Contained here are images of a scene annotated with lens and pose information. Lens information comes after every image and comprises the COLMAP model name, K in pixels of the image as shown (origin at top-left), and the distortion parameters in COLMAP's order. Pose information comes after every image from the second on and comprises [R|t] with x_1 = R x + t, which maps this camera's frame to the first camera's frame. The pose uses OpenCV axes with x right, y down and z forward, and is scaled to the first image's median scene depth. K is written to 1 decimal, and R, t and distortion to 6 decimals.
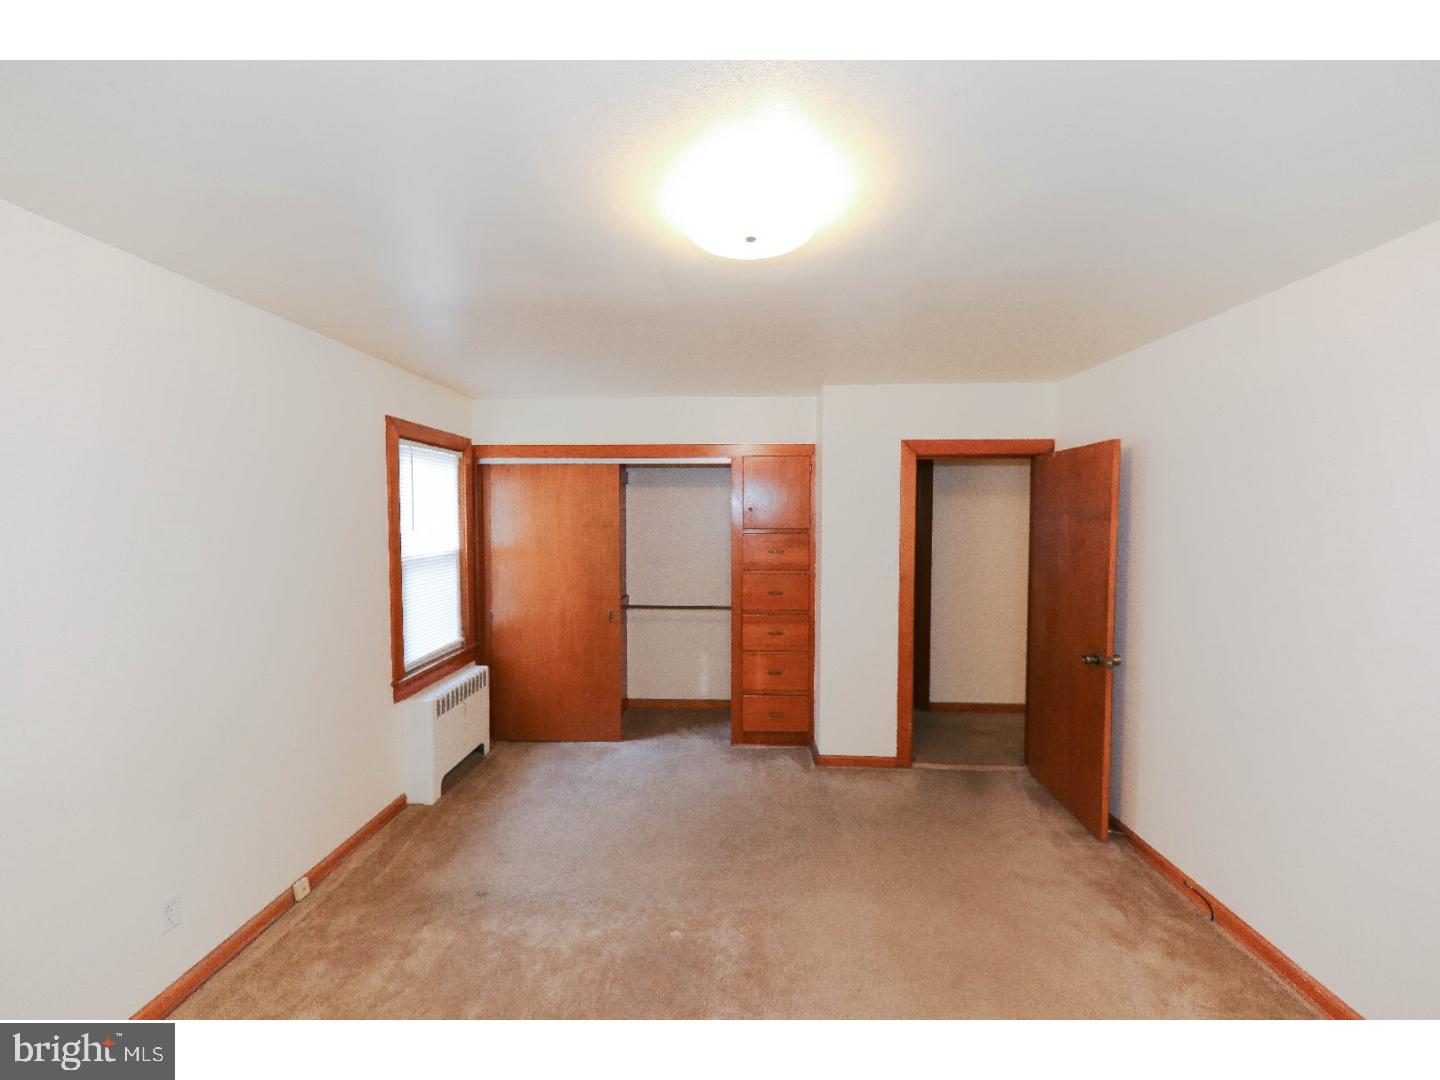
lens RADIAL K [[556.8, 0, 737.9], [0, 556.8, 537.9], [0, 0, 1]] dist [-0.002623, -0.000481]
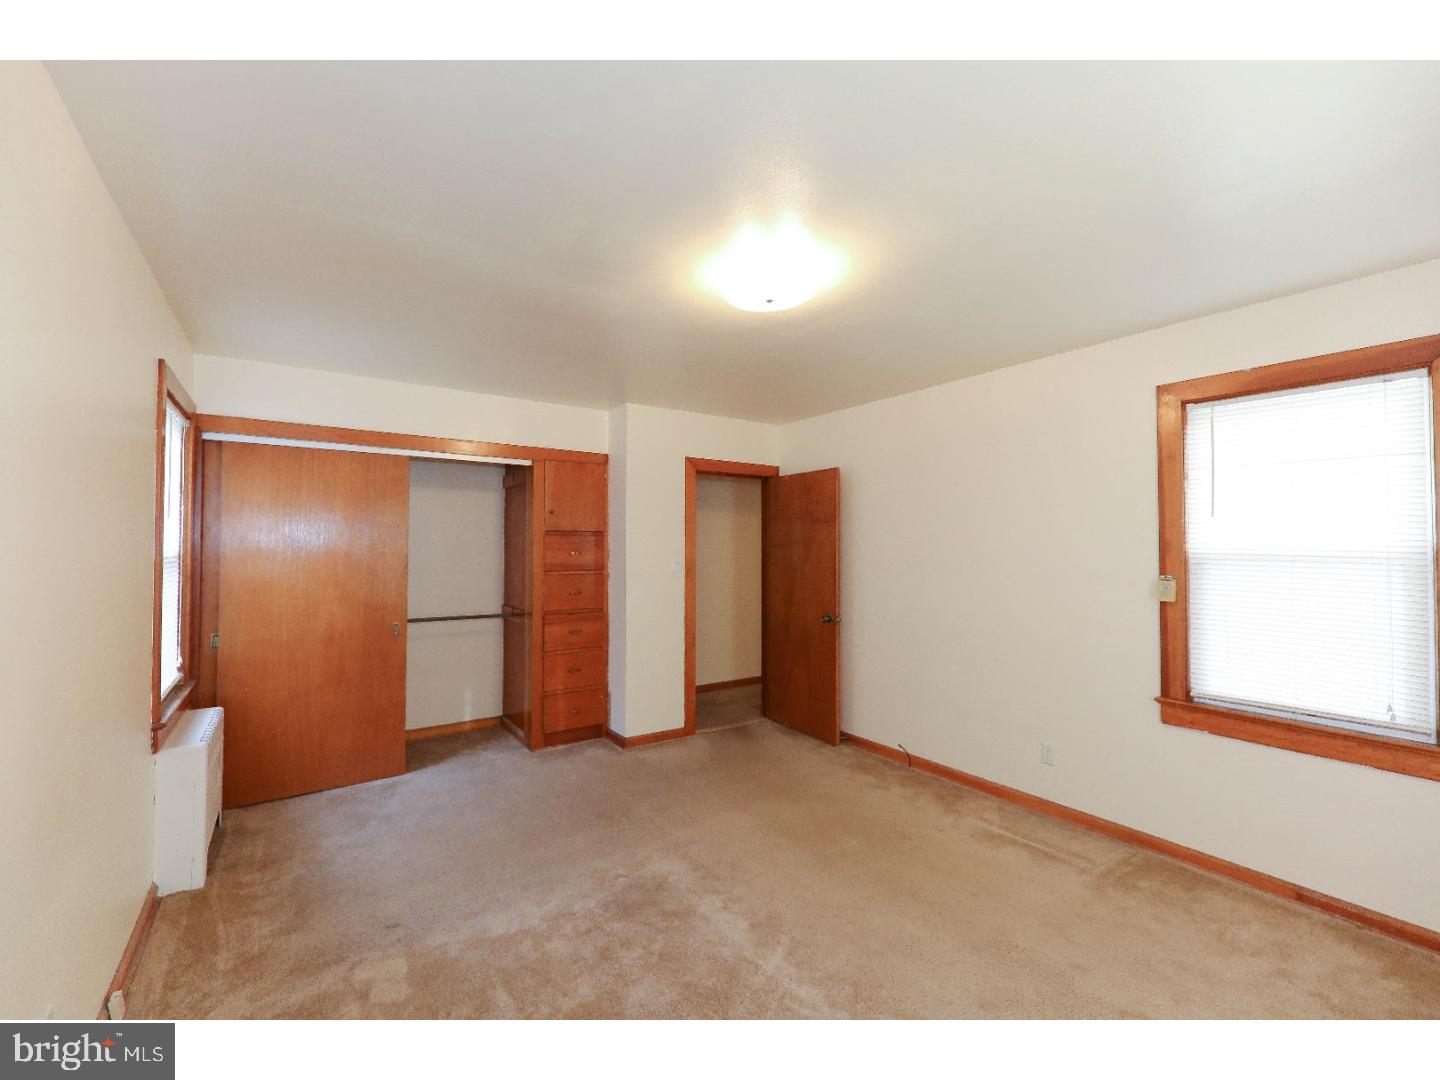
lens RADIAL K [[580.0, 0, 720.0], [0, 580.0, 540.0], [0, 0, 1]] dist [0.000332, -0.000143]
pose [[0.805513, 0.004316, 0.592563, -0.381931], [0.026515, 0.998709, -0.043319, 0.058329], [-0.591985, 0.050606, 0.804358, -0.041727]]
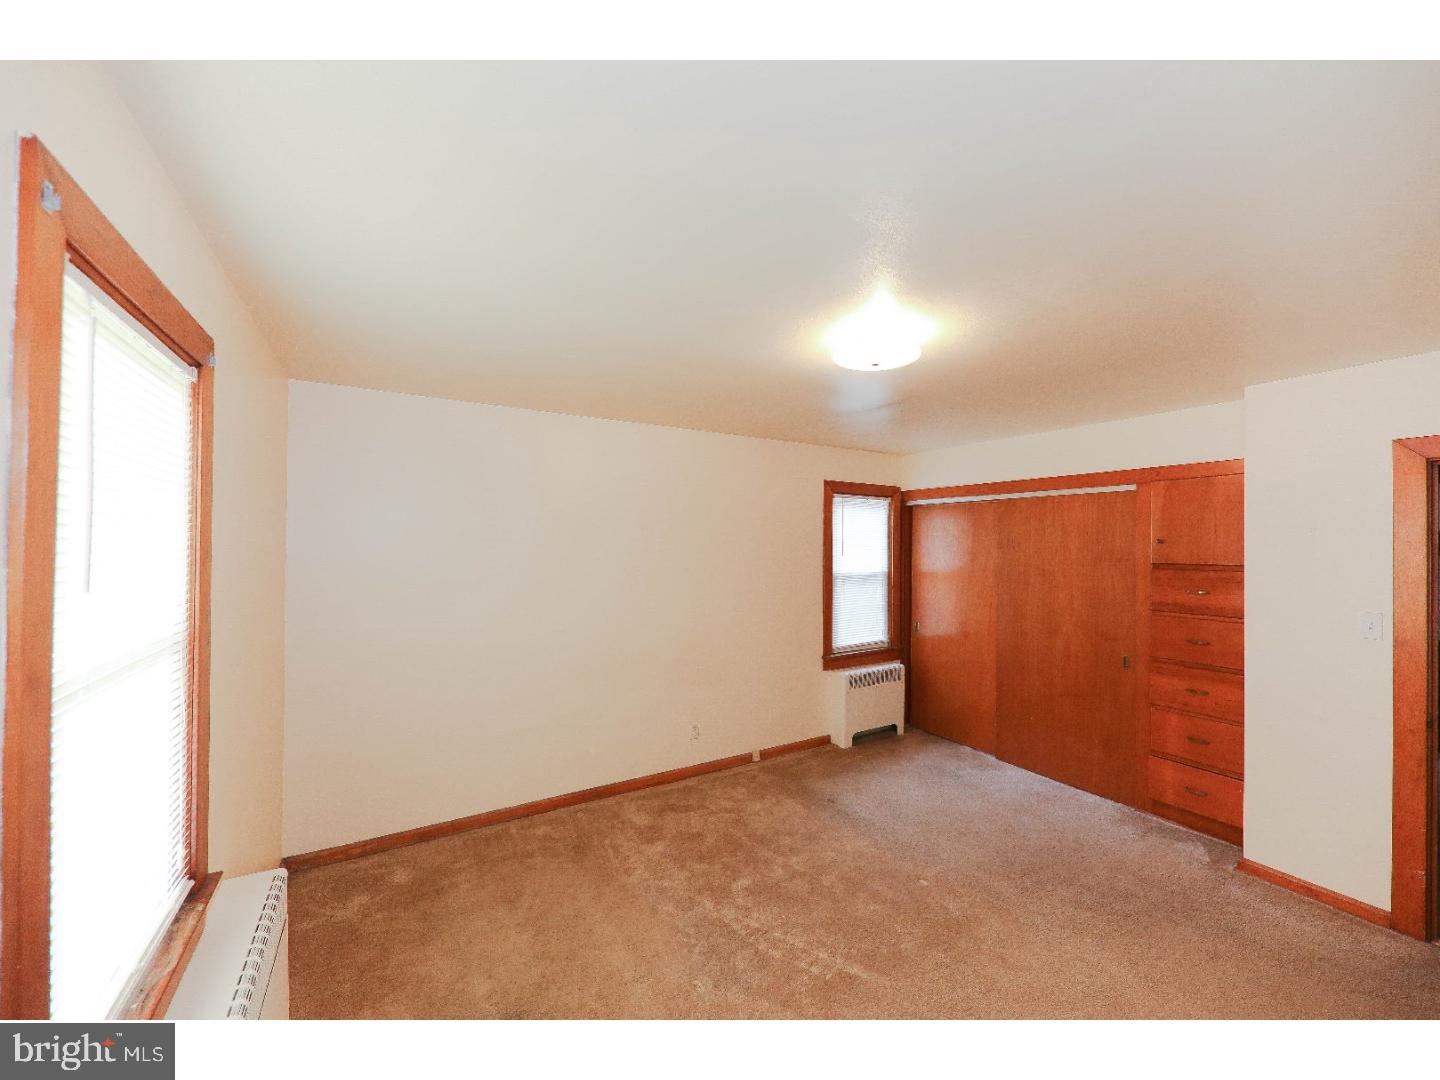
lens RADIAL K [[580.0, 0, 720.0], [0, 580.0, 540.0], [0, 0, 1]] dist [0.000332, -0.000143]
pose [[0.530423, -0.001630, -0.847732, 0.450969], [-0.045014, 0.998533, -0.030084, 0.005395], [0.846537, 0.054117, 0.529572, -0.067479]]
